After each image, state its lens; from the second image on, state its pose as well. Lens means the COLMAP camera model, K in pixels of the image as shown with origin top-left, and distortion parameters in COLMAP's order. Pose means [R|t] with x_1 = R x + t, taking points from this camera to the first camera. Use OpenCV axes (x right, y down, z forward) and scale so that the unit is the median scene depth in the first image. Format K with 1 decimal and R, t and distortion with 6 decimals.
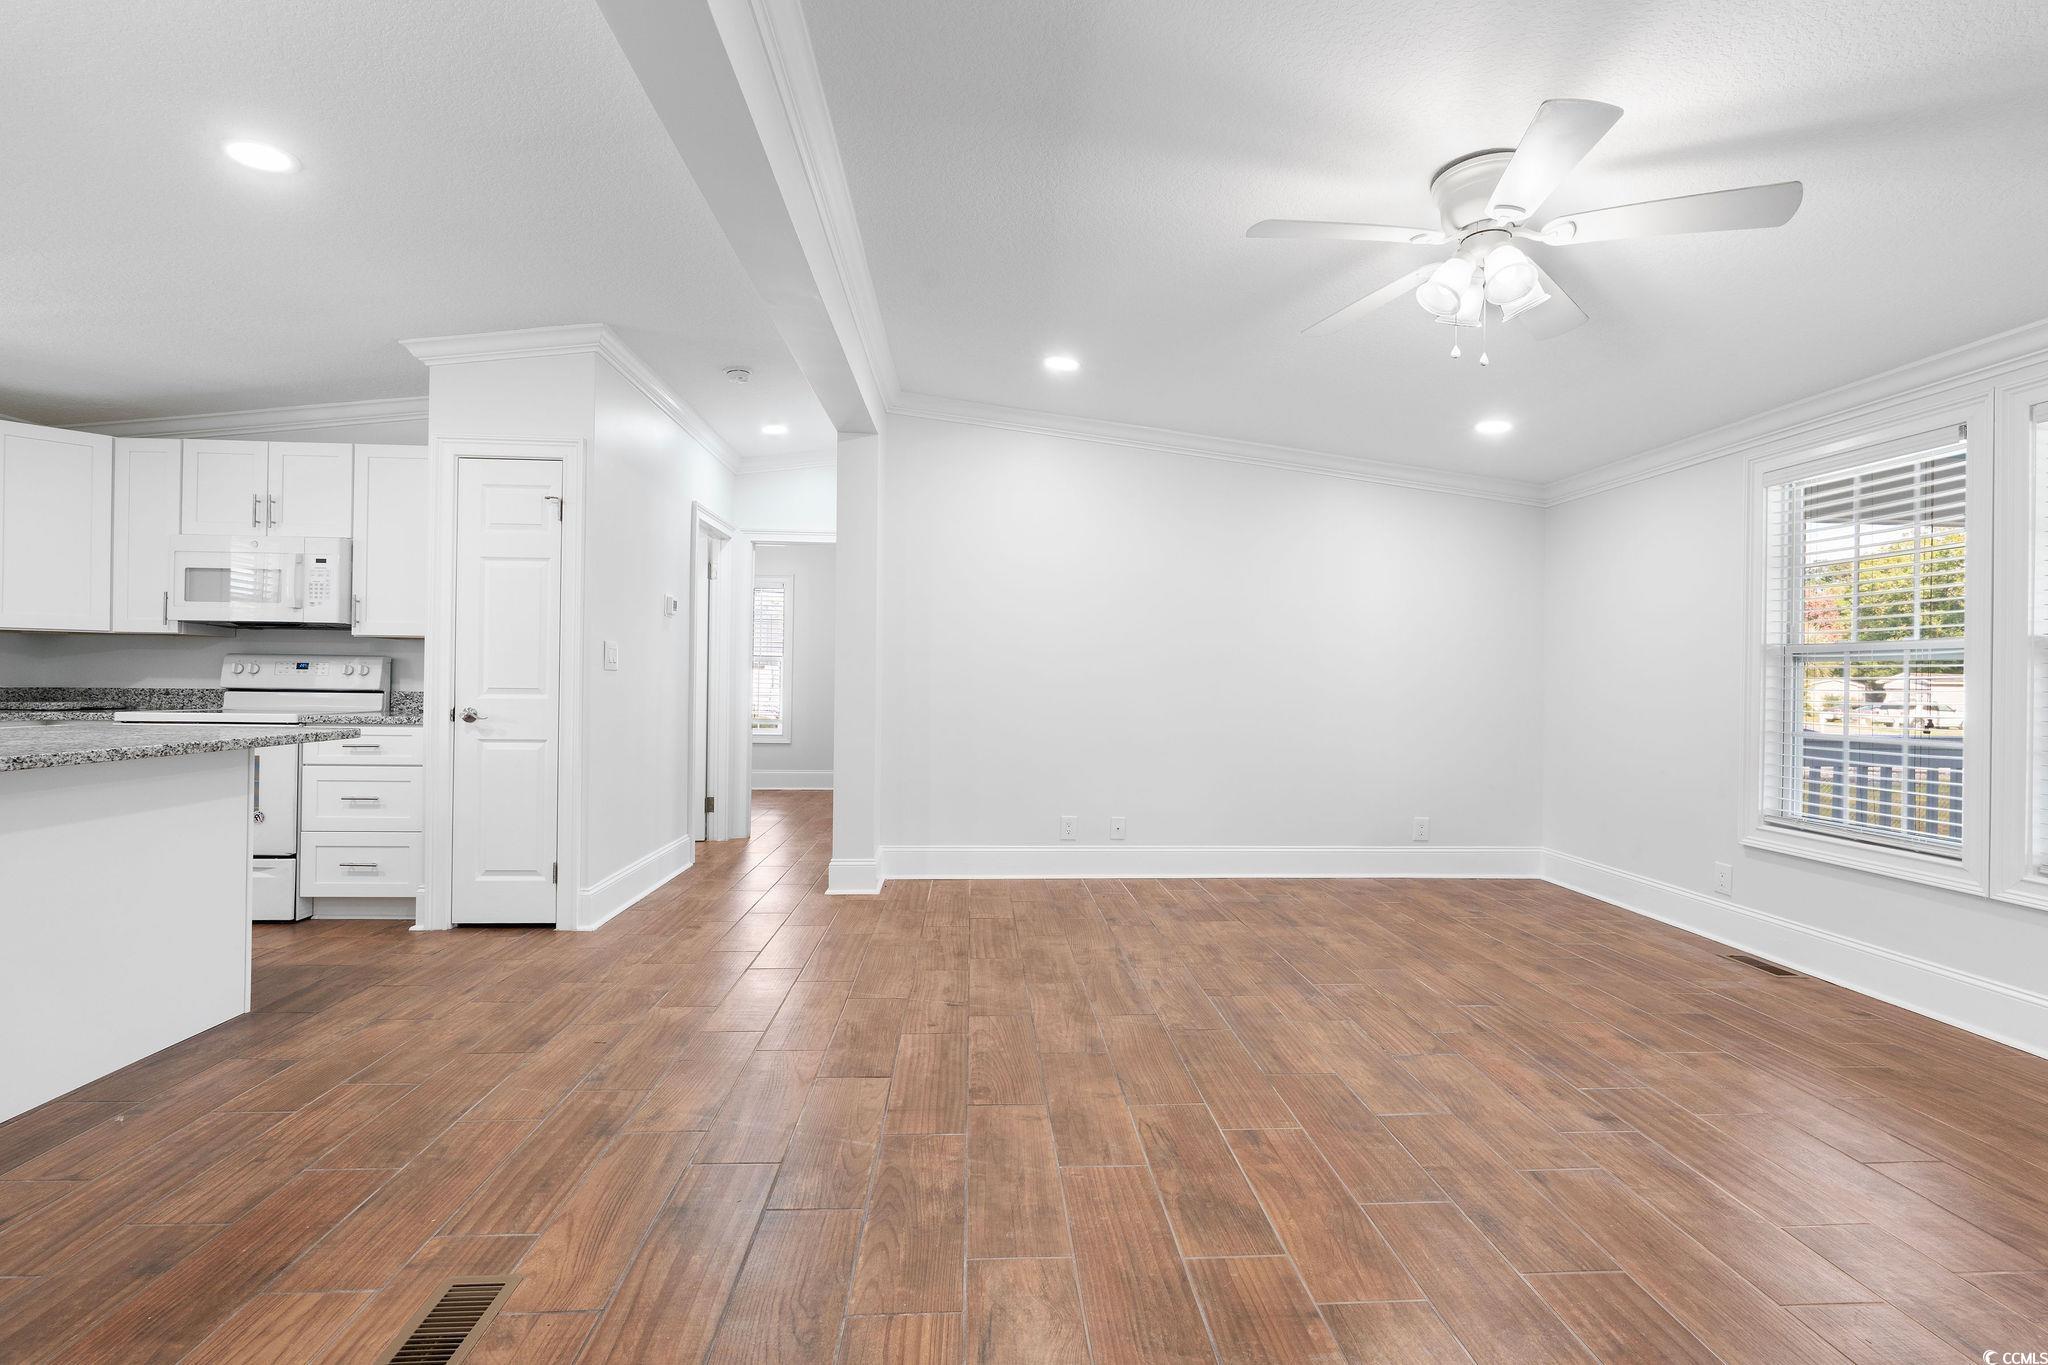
lens RADIAL K [[898.5, 0, 1024.0], [0, 898.5, 682.5], [0, 0, 1]] dist [-0.001053, 0.000333]
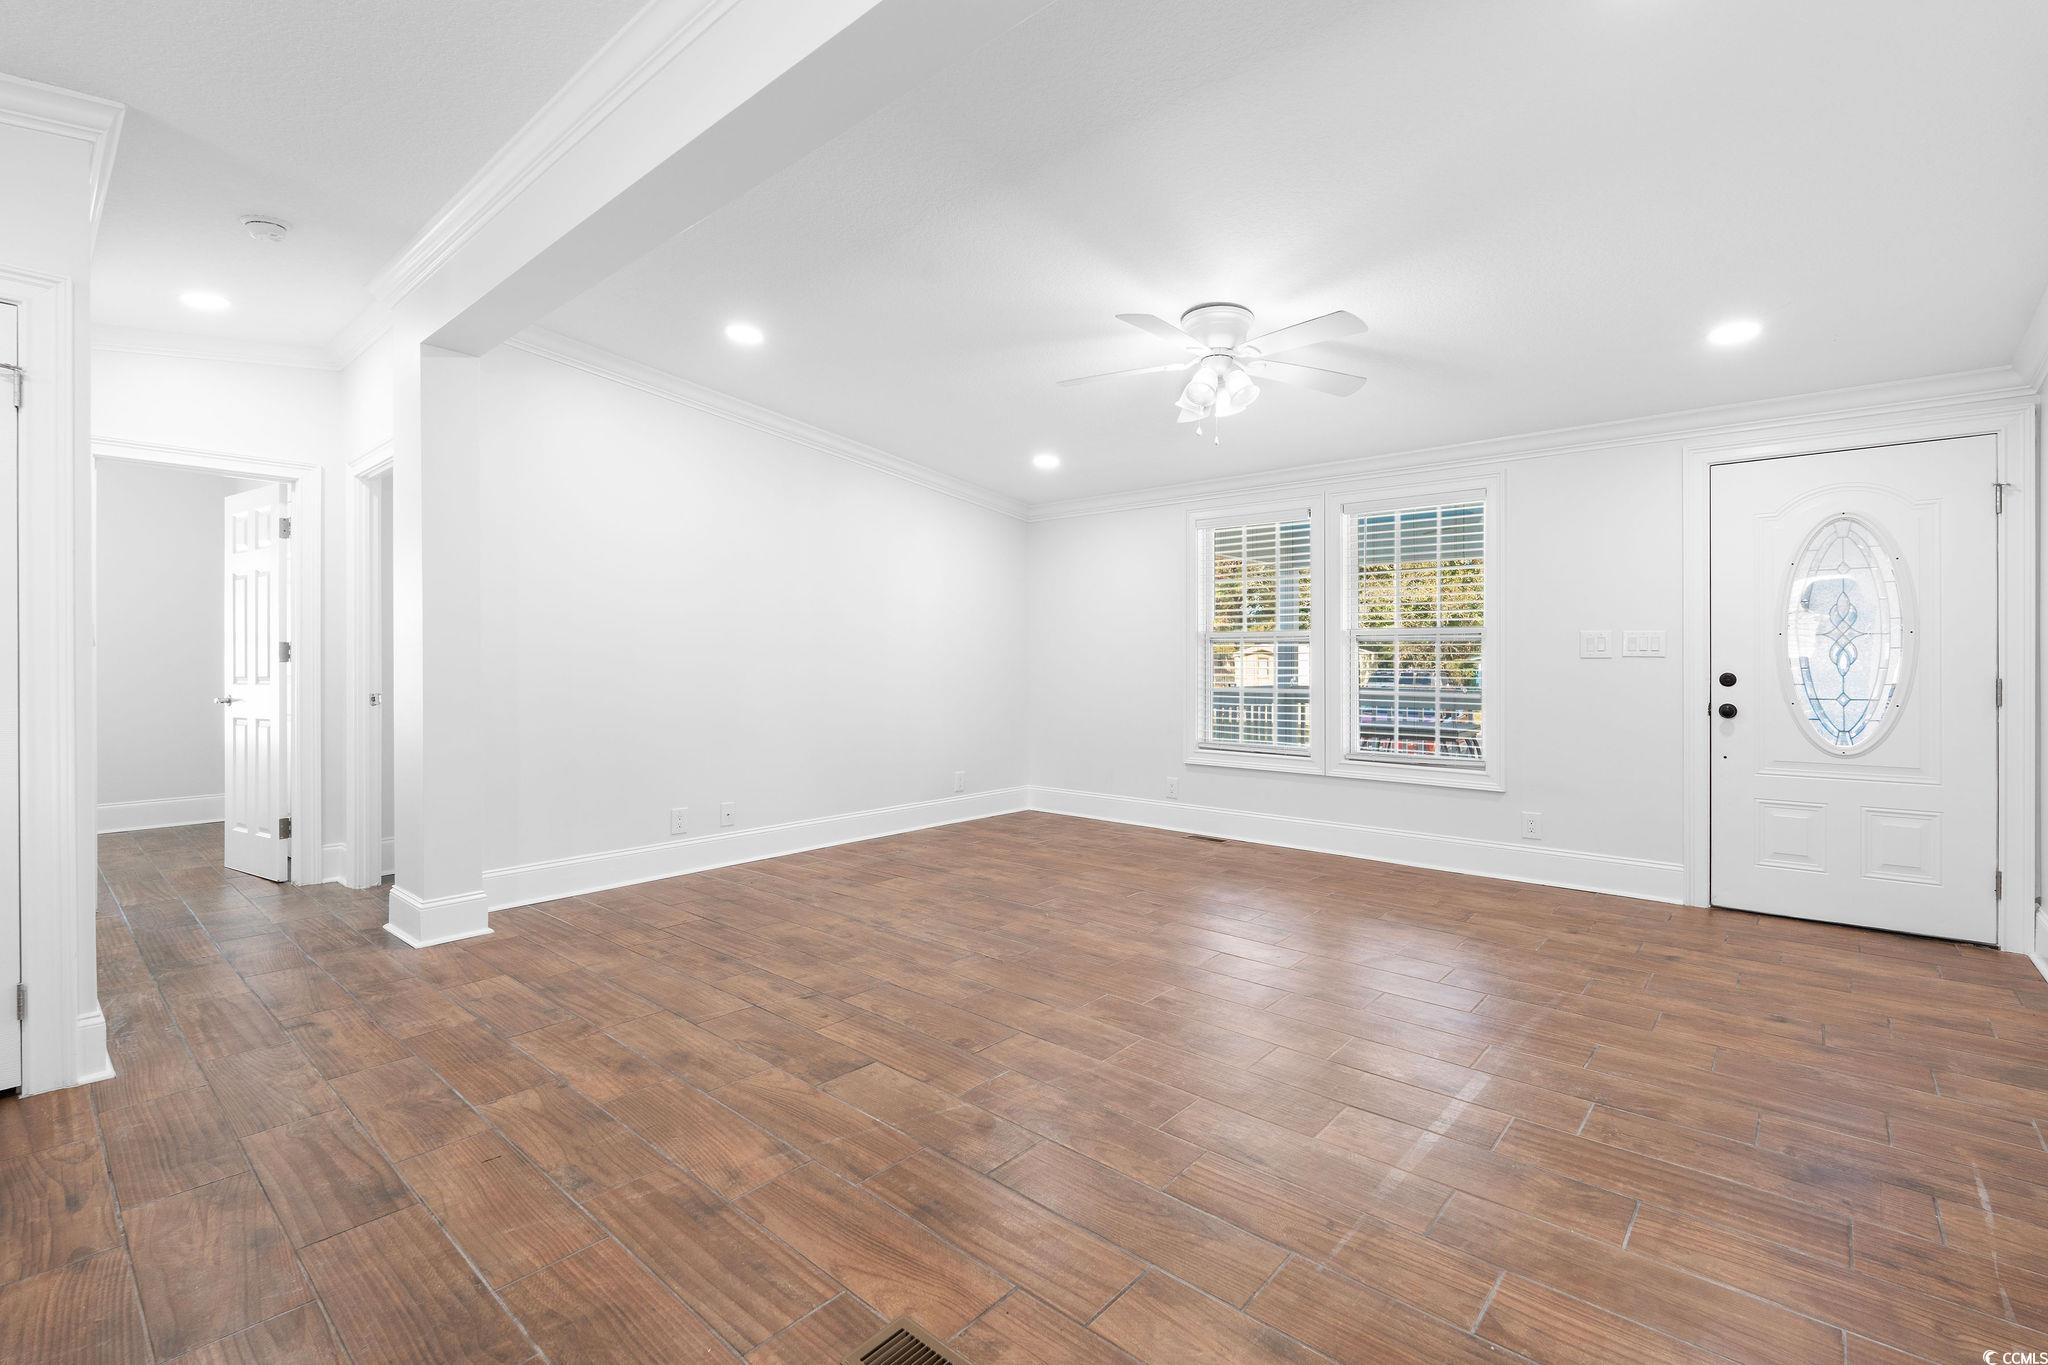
lens RADIAL K [[917.0, 0, 1024.3], [0, 917.0, 657.8], [0, 0, 1]] dist [-0.000426, -0.000578]
pose [[0.702633, -0.012803, 0.711437, -0.612518], [0.012937, 0.999903, 0.005217, -0.011302], [-0.711435, 0.005538, 0.702730, 0.131189]]
